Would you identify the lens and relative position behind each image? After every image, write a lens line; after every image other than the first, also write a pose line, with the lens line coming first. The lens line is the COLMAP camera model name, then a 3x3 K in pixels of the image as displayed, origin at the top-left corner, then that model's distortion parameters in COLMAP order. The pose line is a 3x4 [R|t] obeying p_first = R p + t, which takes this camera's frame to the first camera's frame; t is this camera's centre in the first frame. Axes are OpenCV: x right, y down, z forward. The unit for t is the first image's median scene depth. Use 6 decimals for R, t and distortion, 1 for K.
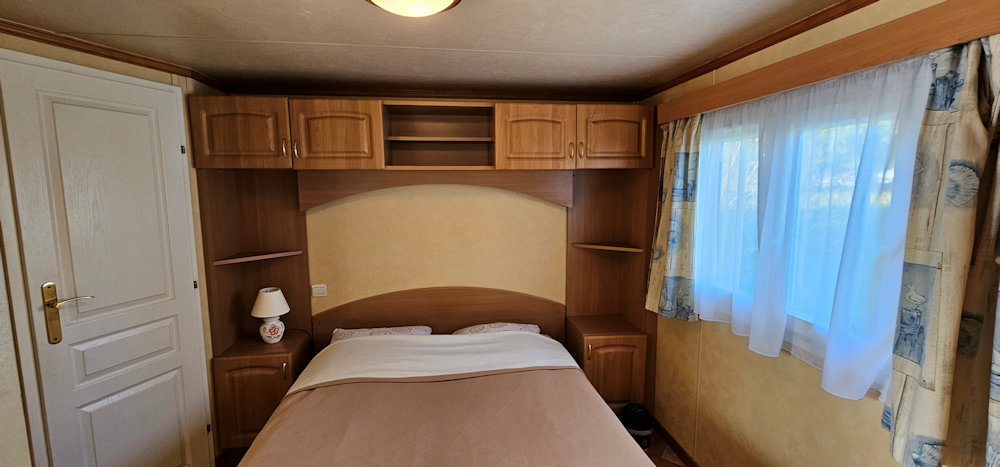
lens RADIAL K [[409.6, 0, 499.6], [0, 409.6, 232.1], [0, 0, 1]] dist [-0.001880, -0.000540]
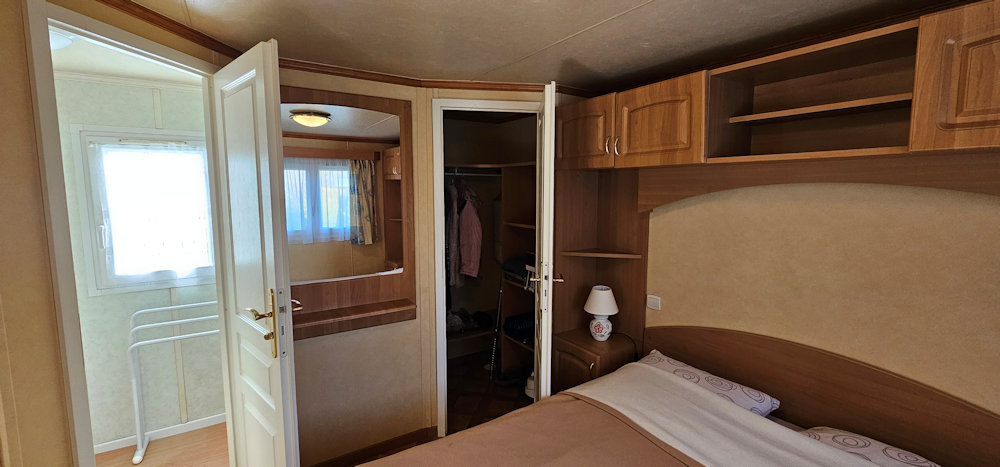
lens RADIAL K [[409.6, 0, 501.8], [0, 409.6, 232.5], [0, 0, 1]] dist [-0.001880, -0.000540]
pose [[0.420458, 0.103354, -0.901406, 0.247316], [-0.107692, 0.992153, 0.063526, -0.035179], [0.900898, 0.070364, 0.428288, 0.352923]]
